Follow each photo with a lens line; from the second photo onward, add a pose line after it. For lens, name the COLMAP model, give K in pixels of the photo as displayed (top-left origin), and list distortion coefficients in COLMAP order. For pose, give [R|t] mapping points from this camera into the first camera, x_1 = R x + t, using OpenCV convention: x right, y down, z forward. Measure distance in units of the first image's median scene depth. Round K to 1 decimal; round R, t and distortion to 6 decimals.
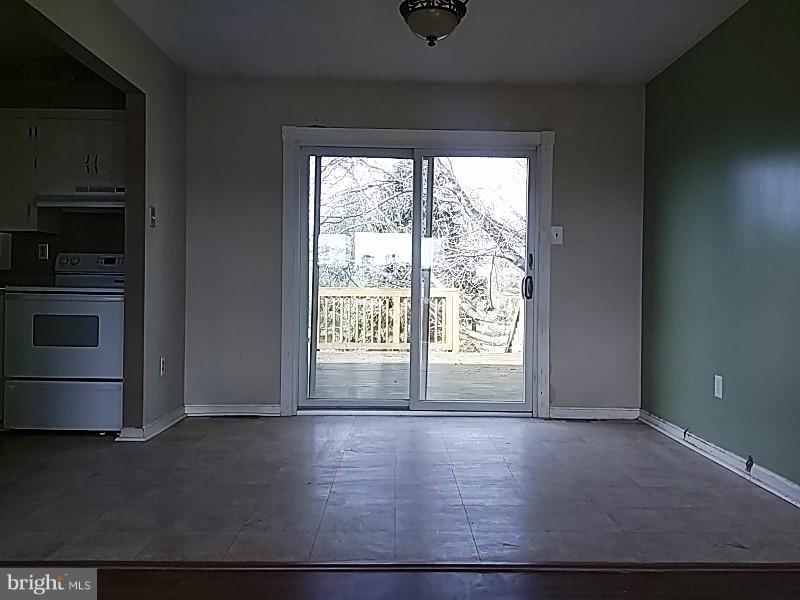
lens RADIAL K [[652.4, 0, 408.8], [0, 652.4, 296.0], [0, 0, 1]] dist [0.071880, -0.094350]
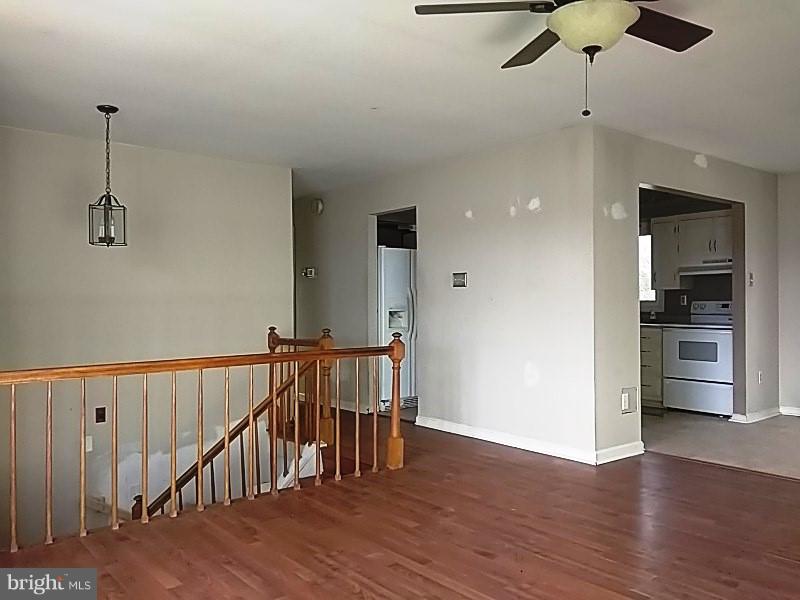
lens RADIAL K [[652.4, 0, 413.3], [0, 652.4, 301.1], [0, 0, 1]] dist [0.071880, -0.094350]
pose [[0.630618, -0.018322, -0.775877, 0.273843], [0.007039, 0.999815, -0.017889, -0.041828], [0.776062, 0.005820, 0.630630, -0.517280]]
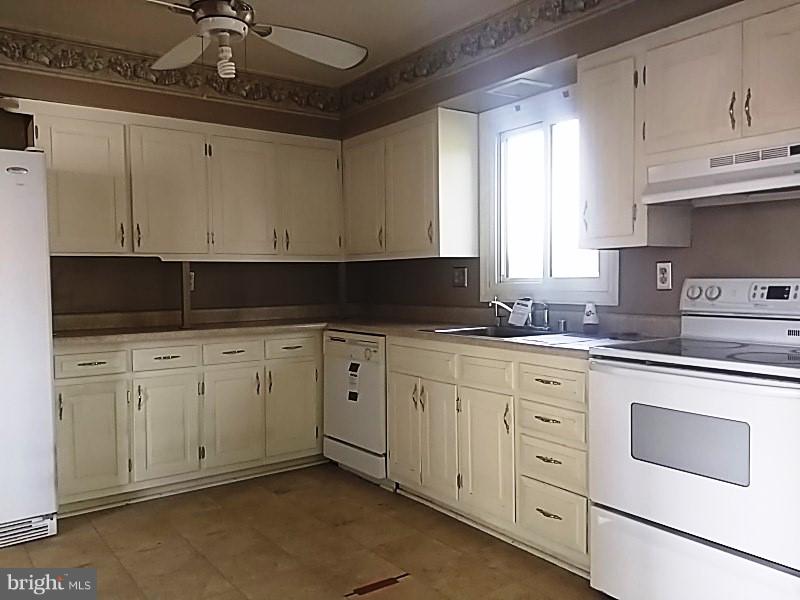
lens RADIAL K [[652.4, 0, 403.2], [0, 652.4, 296.8], [0, 0, 1]] dist [0.071880, -0.094350]
pose [[0.578514, 0.004936, -0.815657, -0.199450], [0.011187, 0.999840, 0.013985, -0.060090], [0.815595, -0.017215, 0.578366, 0.458469]]
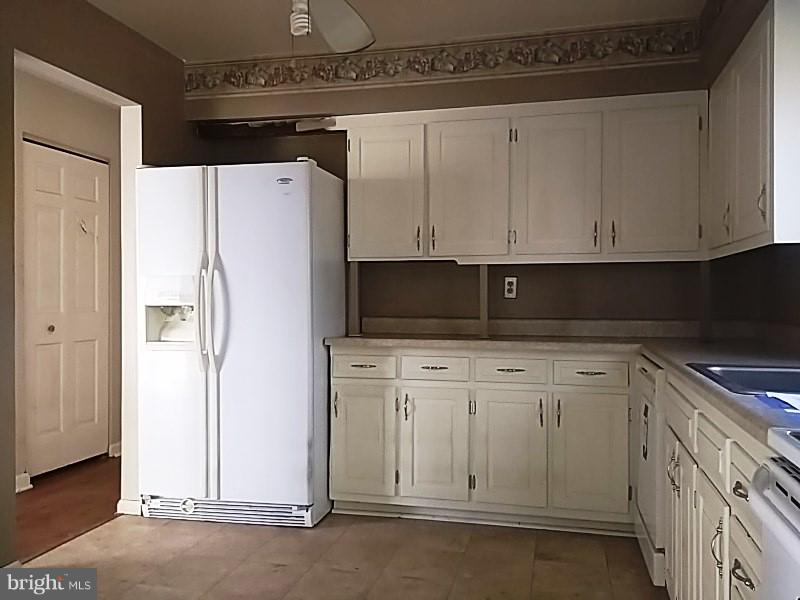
lens RADIAL K [[652.4, 0, 408.3], [0, 652.4, 299.0], [0, 0, 1]] dist [0.071880, -0.094350]
pose [[-0.241442, -0.007410, -0.970387, -0.296179], [-0.013786, 0.999896, -0.004205, -0.052543], [0.970317, 0.012363, -0.241519, 0.805617]]
